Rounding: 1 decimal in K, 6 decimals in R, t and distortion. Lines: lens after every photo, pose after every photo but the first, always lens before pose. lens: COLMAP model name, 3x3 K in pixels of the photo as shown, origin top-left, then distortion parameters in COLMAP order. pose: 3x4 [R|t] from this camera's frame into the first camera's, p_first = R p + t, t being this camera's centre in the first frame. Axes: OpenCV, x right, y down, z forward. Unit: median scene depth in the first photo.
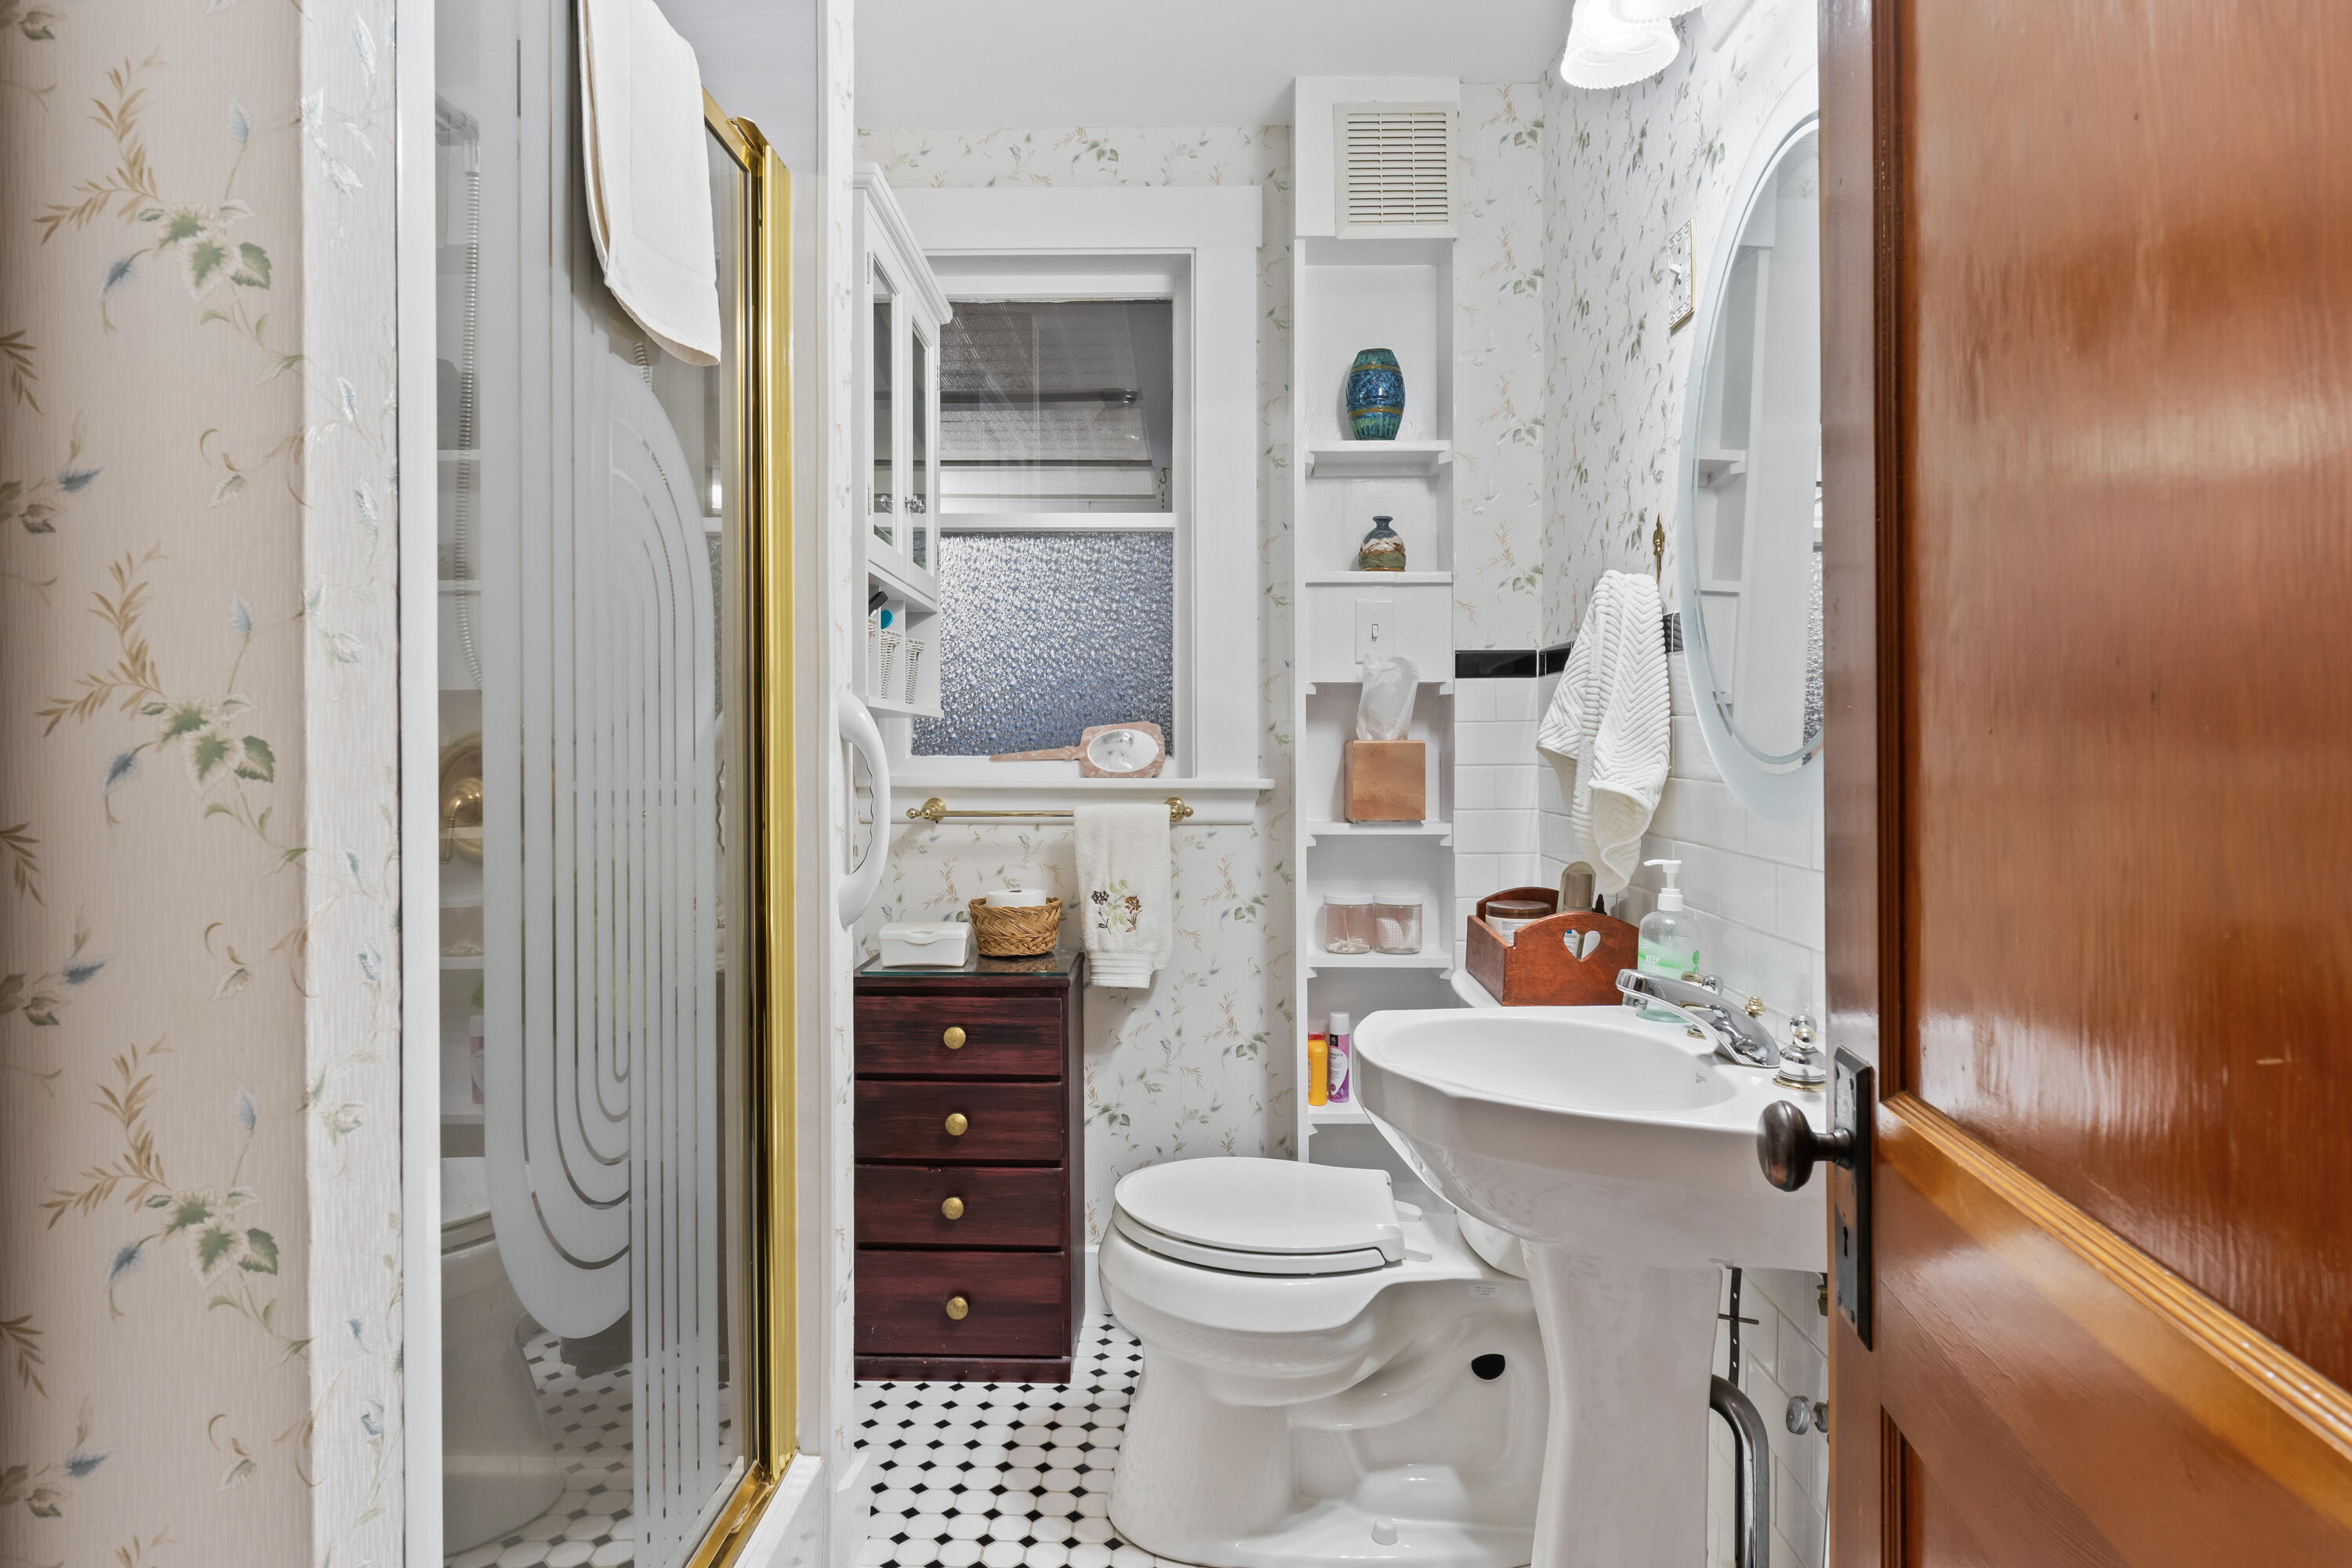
lens RADIAL K [[1328.7, 0, 1177.9], [0, 1328.7, 756.1], [0, 0, 1]] dist [-0.000156, 0.000308]
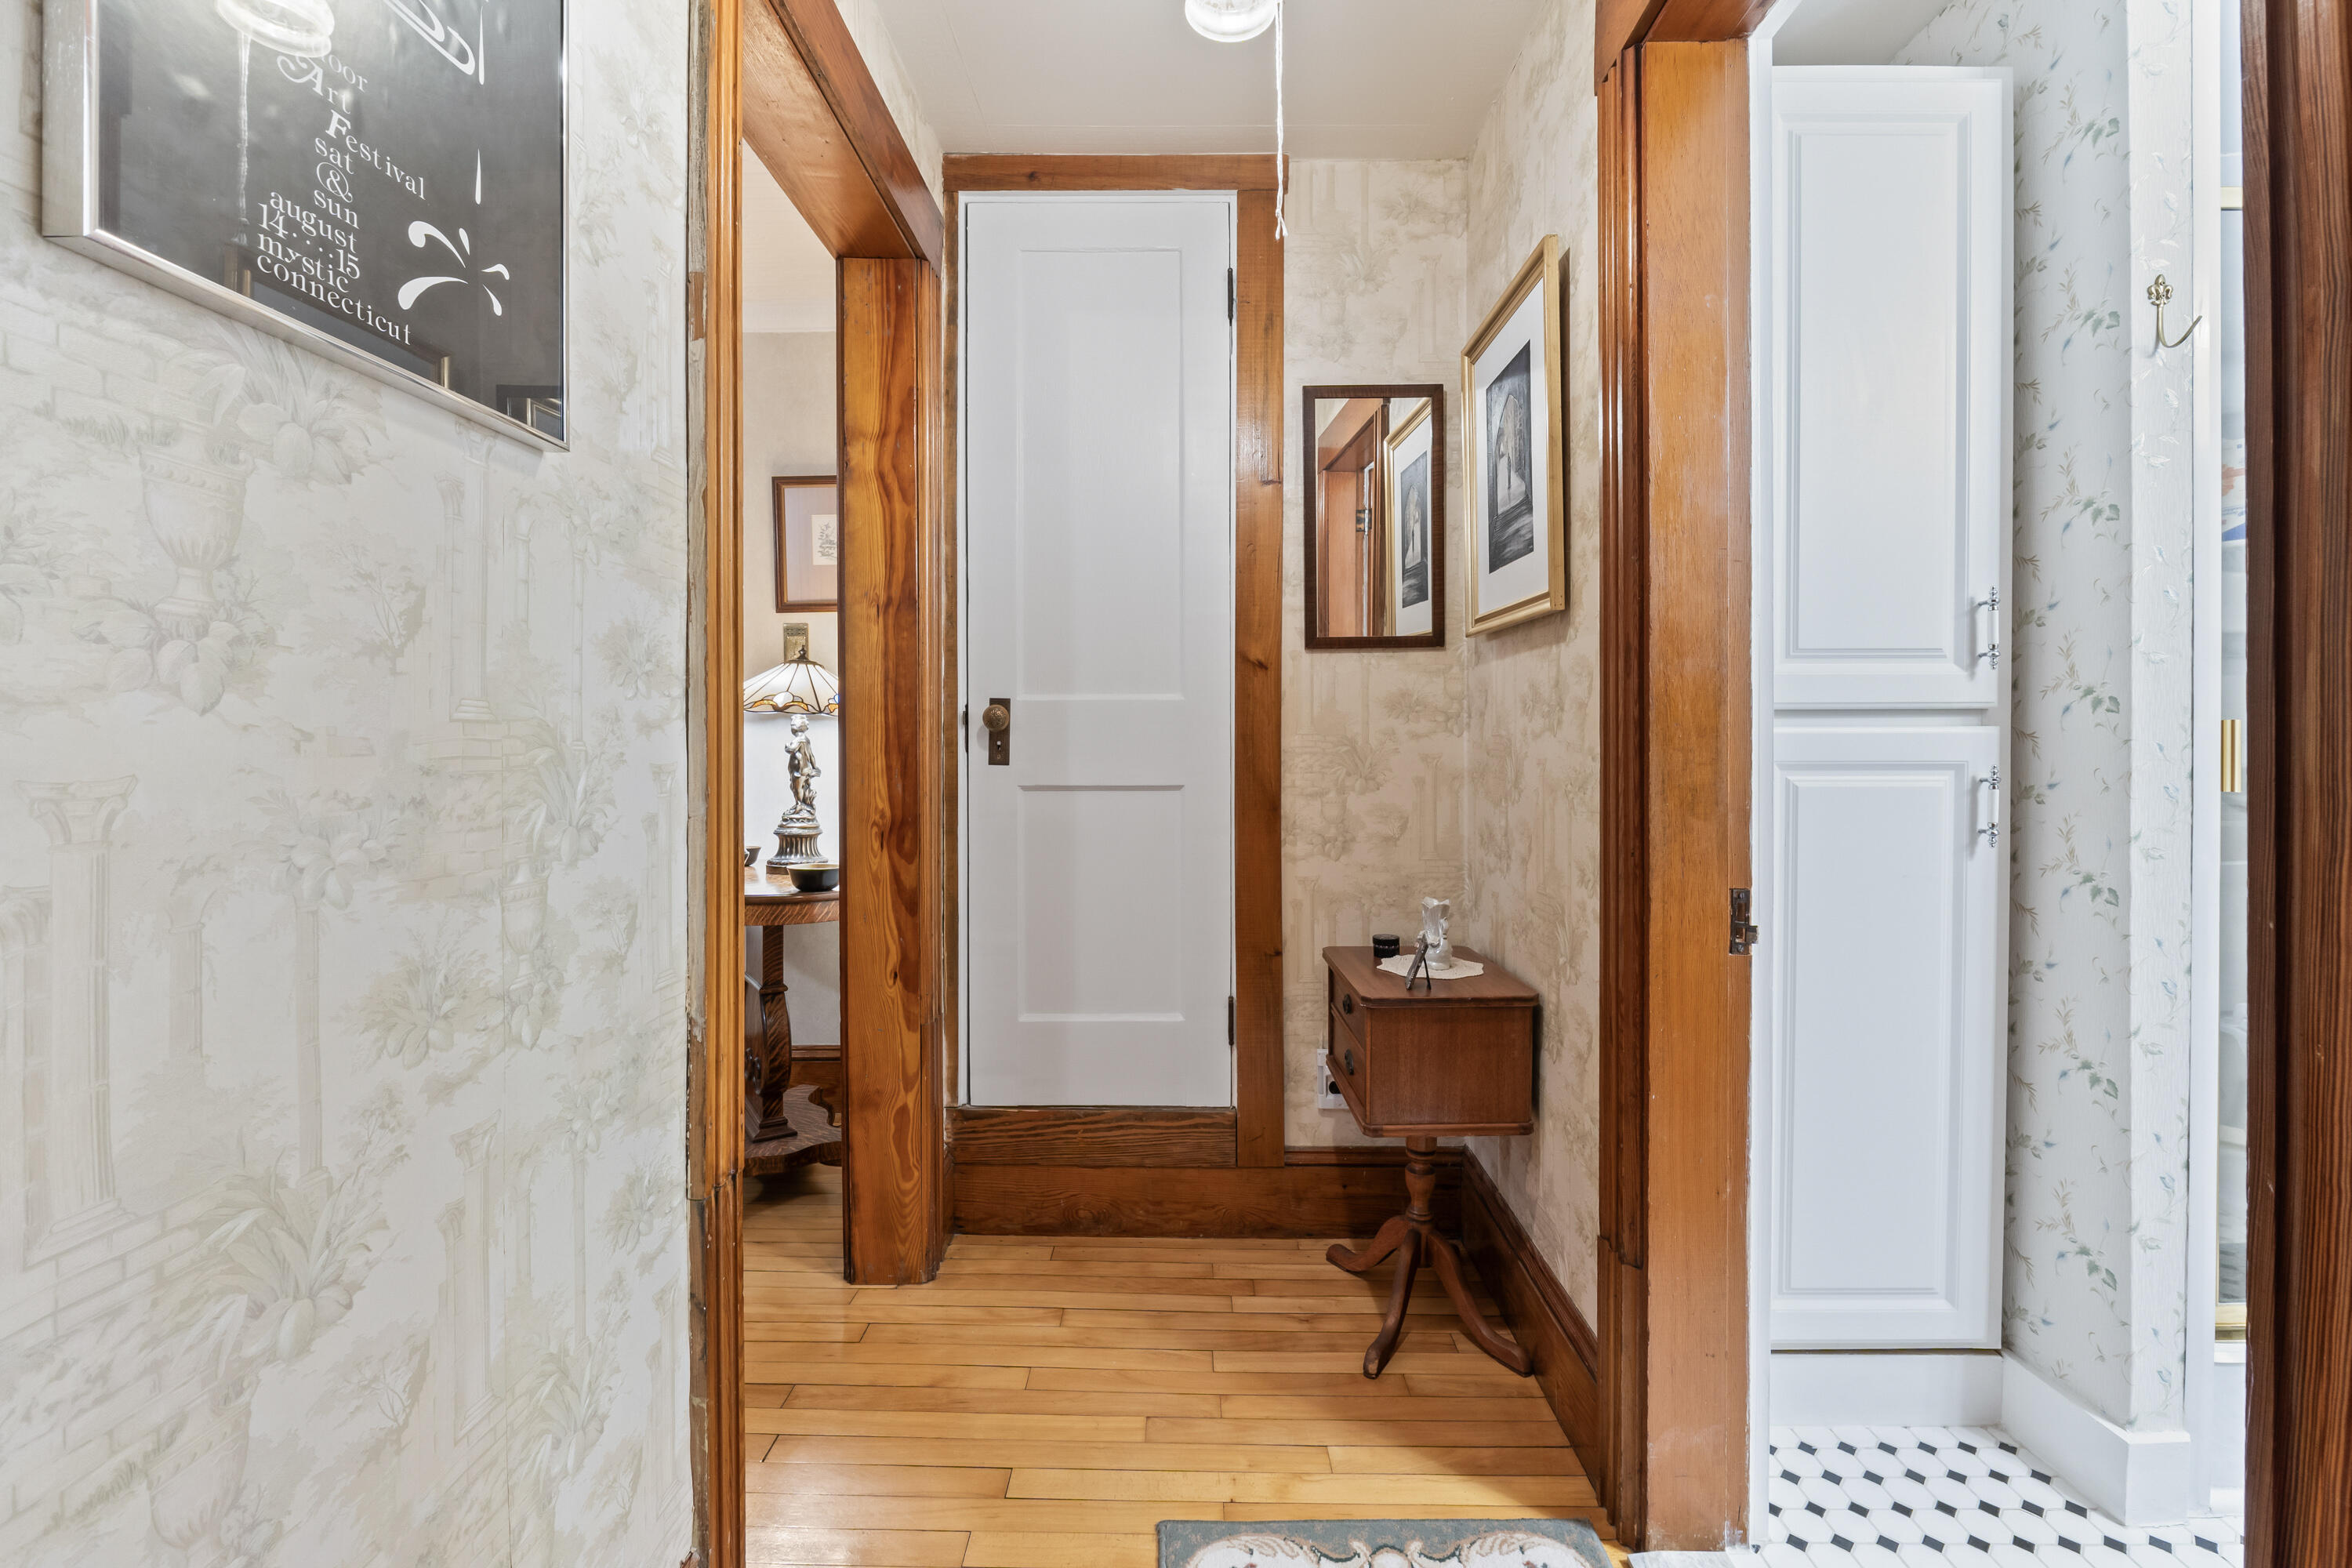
lens RADIAL K [[996.1, 0, 1178.1], [0, 996.1, 767.1], [0, 0, 1]] dist [-0.008166, 0.000424]
pose [[0.002061, 0.018943, -0.999818, 1.207762], [0.002176, 0.999818, 0.018947, 0.082317], [0.999996, -0.002215, 0.002019, -0.804162]]
